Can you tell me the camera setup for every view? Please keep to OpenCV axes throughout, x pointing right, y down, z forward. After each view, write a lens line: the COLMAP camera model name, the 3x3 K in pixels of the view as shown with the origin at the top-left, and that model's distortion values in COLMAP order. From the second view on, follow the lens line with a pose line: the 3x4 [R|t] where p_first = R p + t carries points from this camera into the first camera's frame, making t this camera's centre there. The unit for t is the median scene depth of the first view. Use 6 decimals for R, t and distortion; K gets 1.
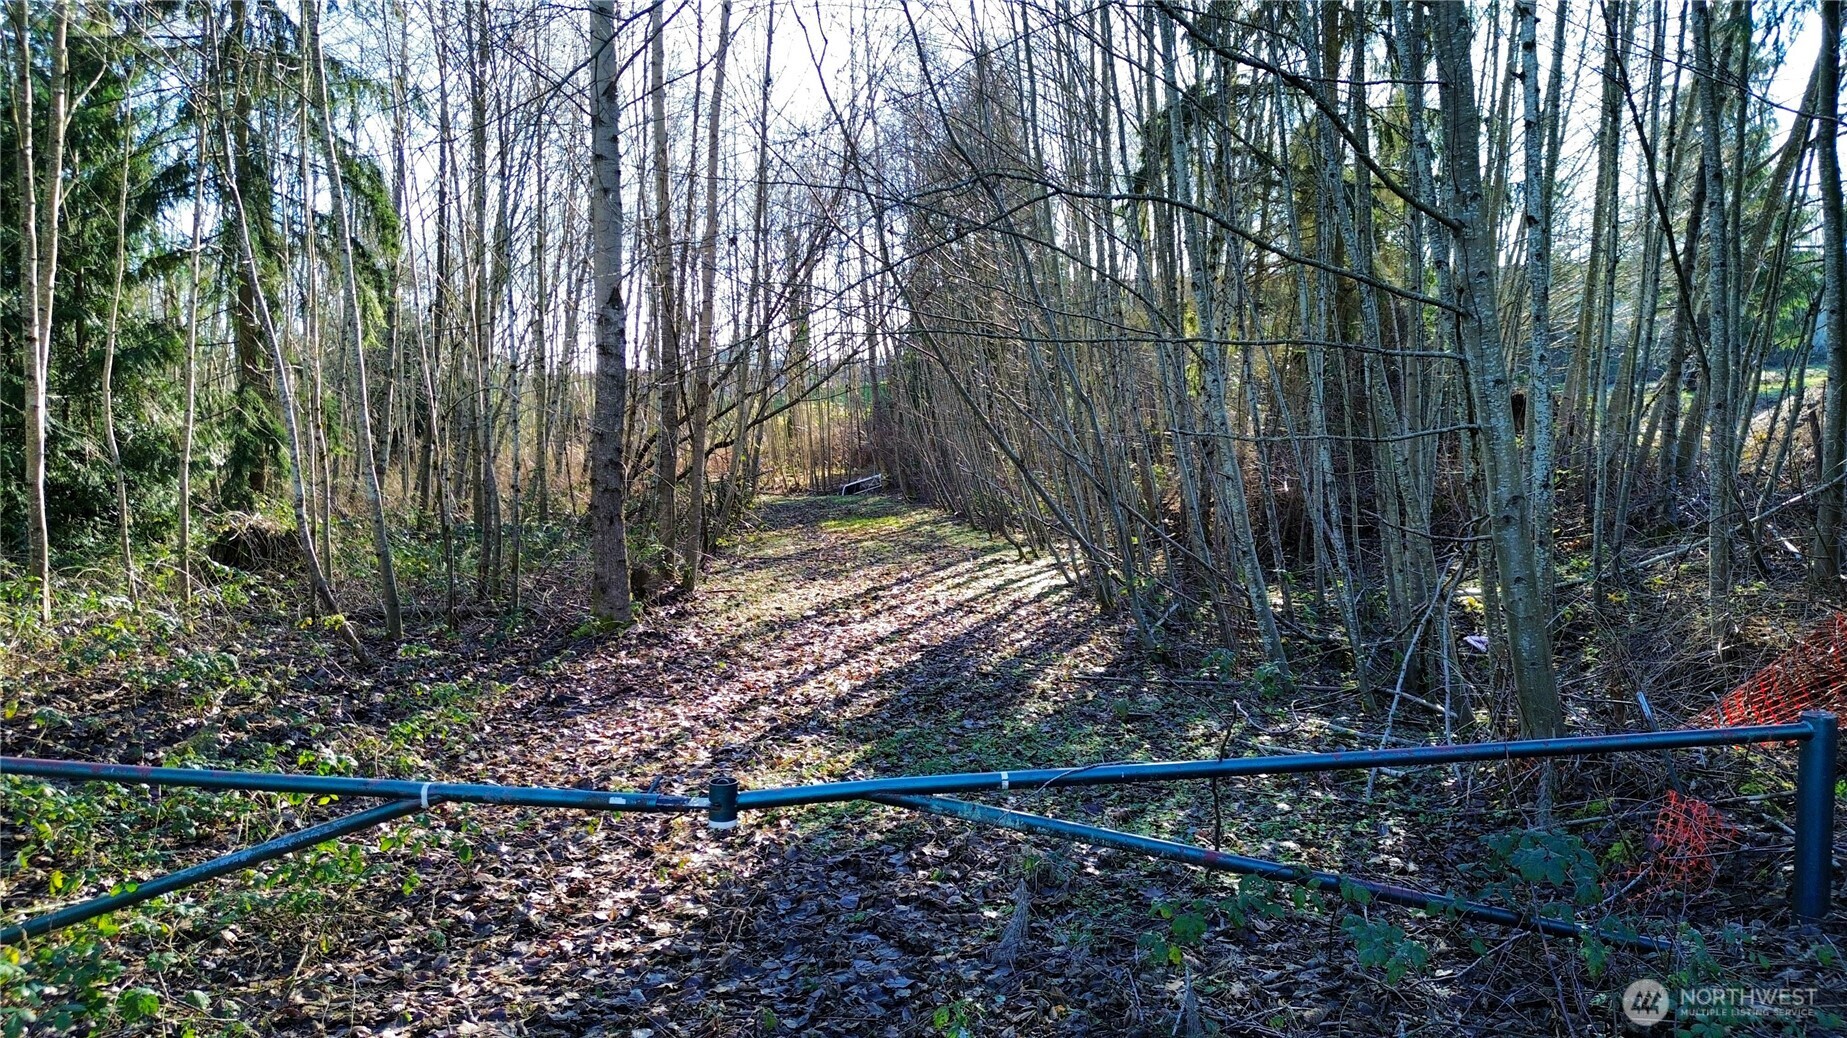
lens RADIAL K [[1294.4, 0, 923.5], [0, 1294.4, 519.0], [0, 0, 1]] dist [0.068657, -0.073301]
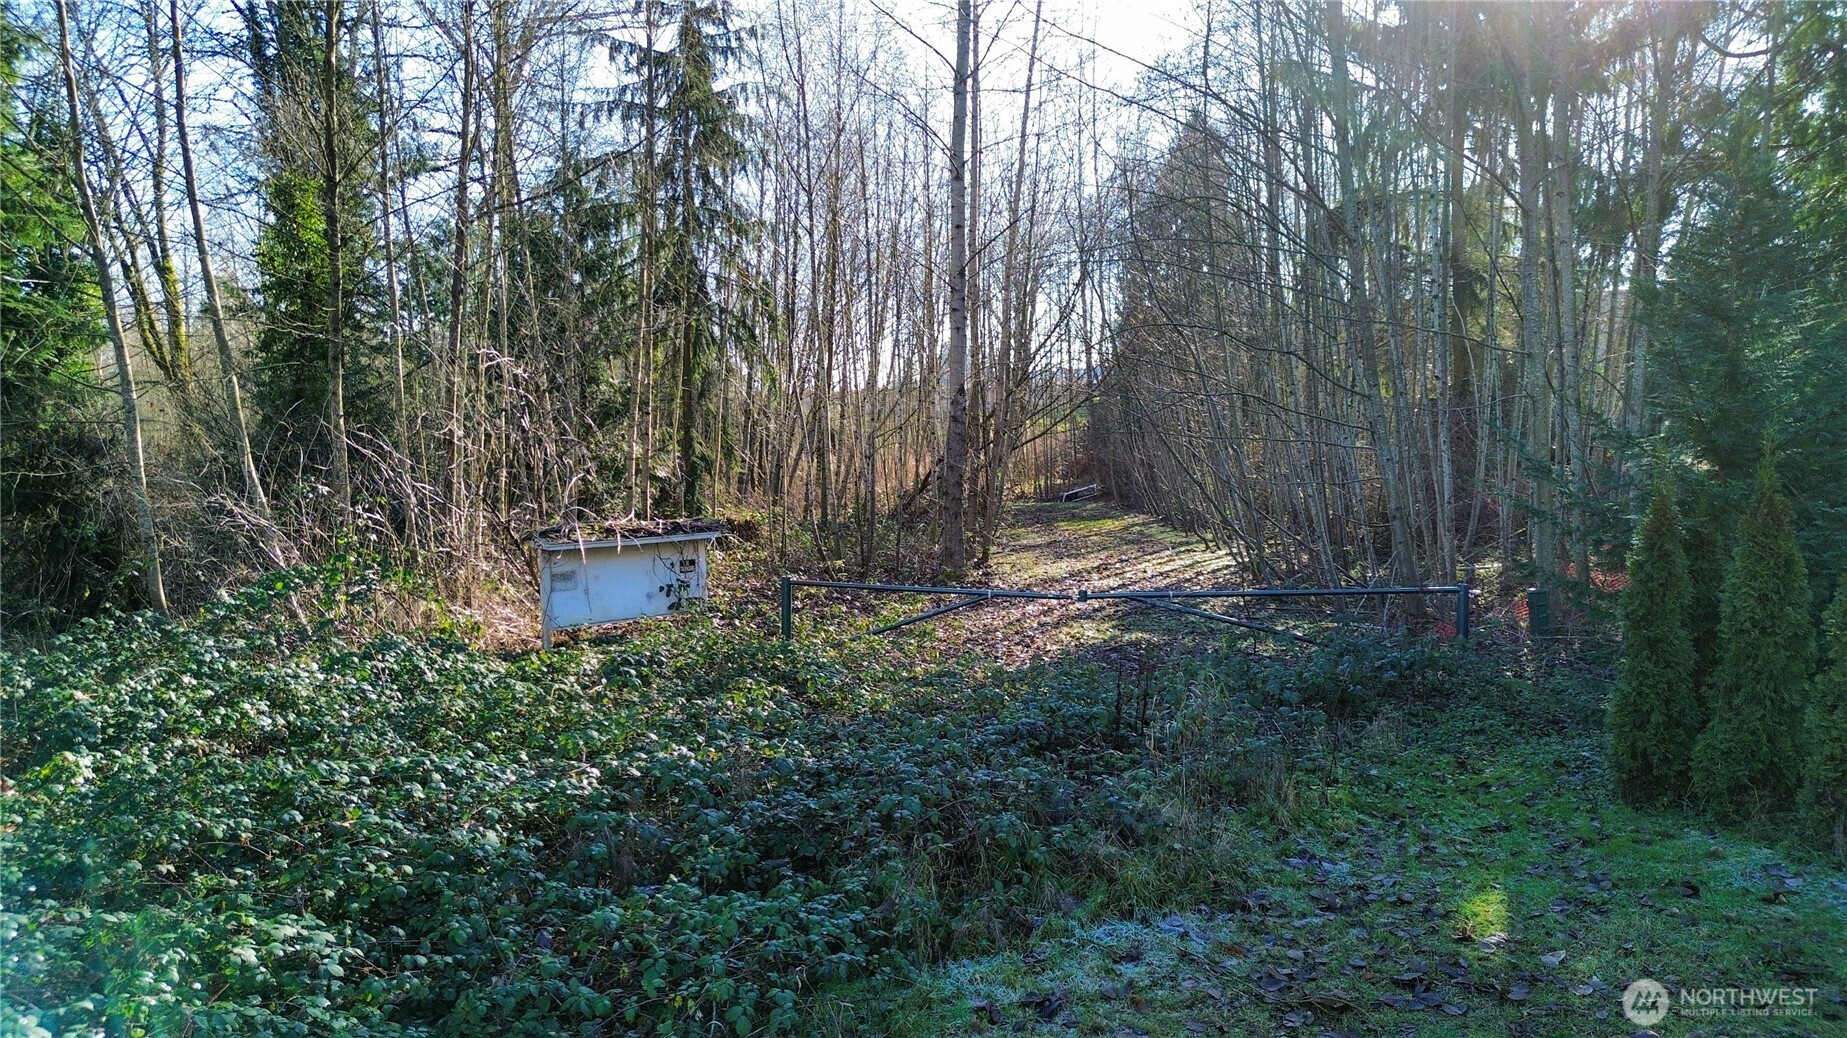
lens RADIAL K [[1294.4, 0, 923.5], [0, 1294.4, 519.0], [0, 0, 1]] dist [0.068657, -0.073301]
pose [[0.987670, 0.015421, -0.155789, -0.012809], [-0.016136, 0.999864, -0.003326, 0.010892], [0.155717, 0.005799, 0.987785, -0.615212]]
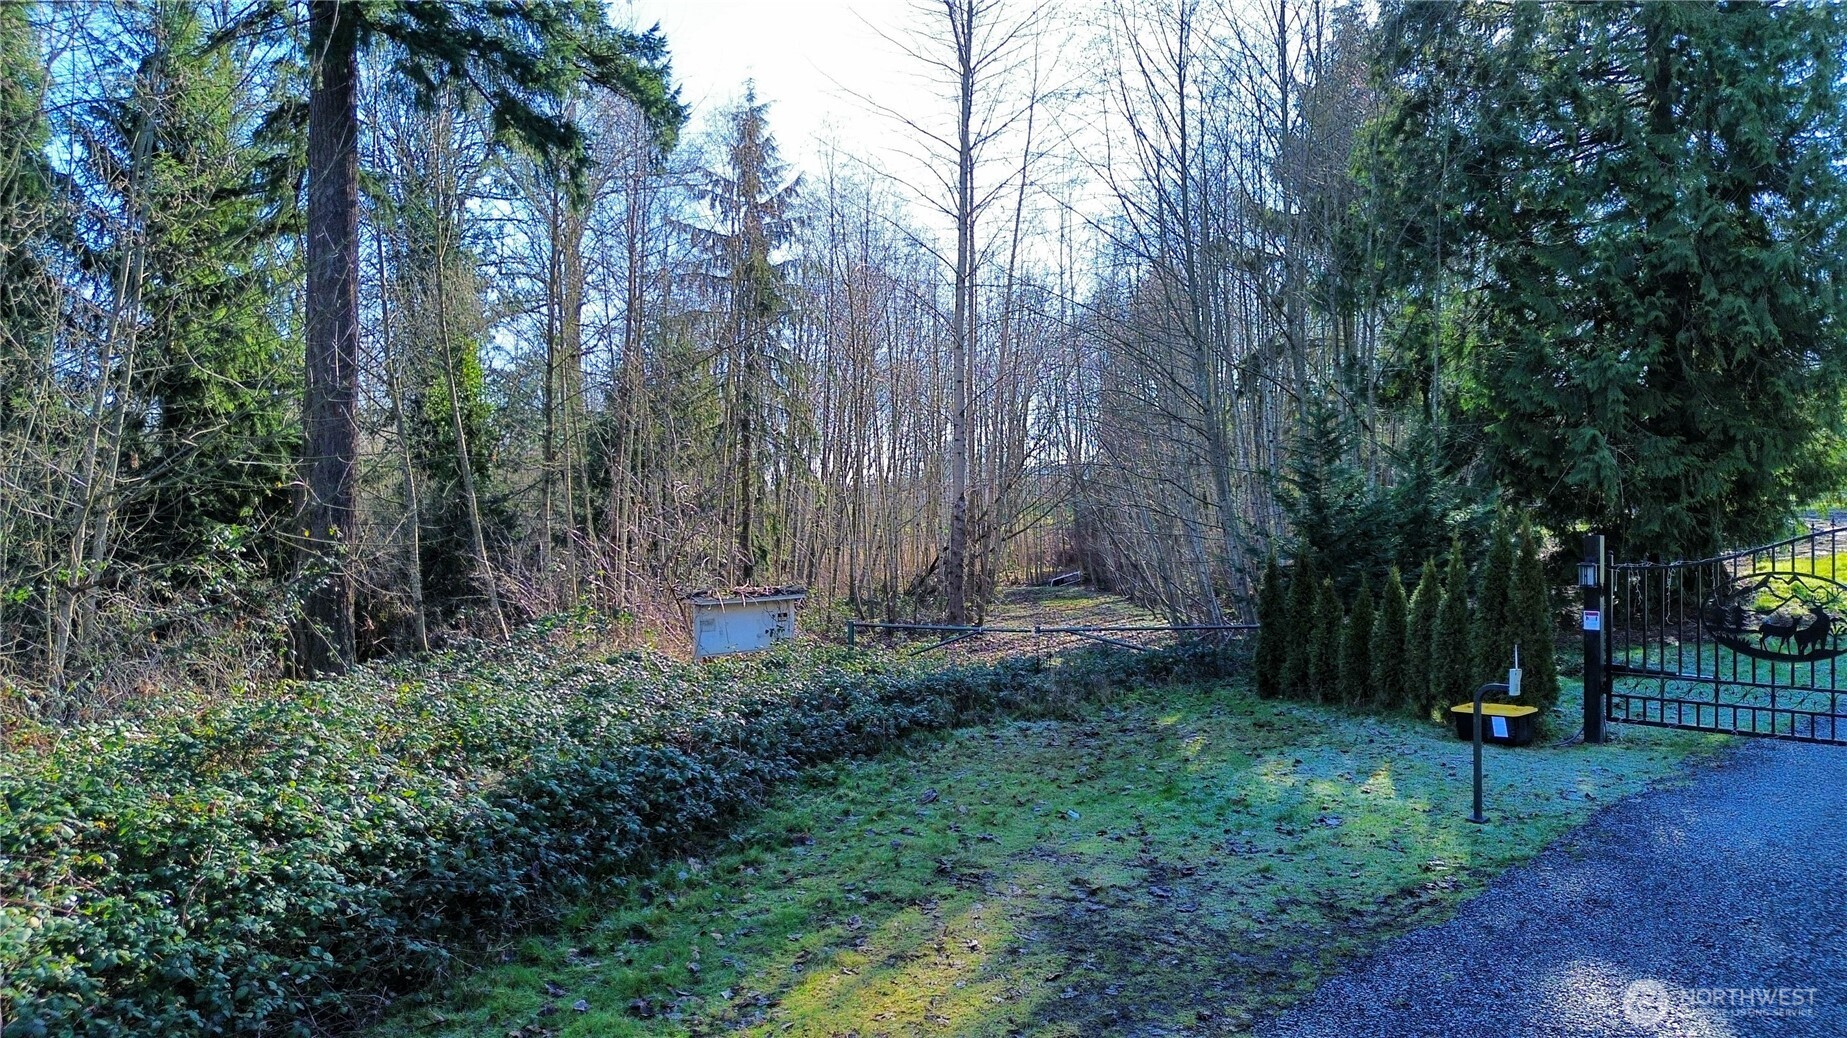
lens RADIAL K [[1294.4, 0, 923.5], [0, 1294.4, 519.0], [0, 0, 1]] dist [0.068657, -0.073301]
pose [[0.987679, 0.002527, -0.156476, 0.055024], [-0.014293, 0.997147, -0.074114, 0.043014], [0.155842, 0.075438, 0.984897, -1.149951]]
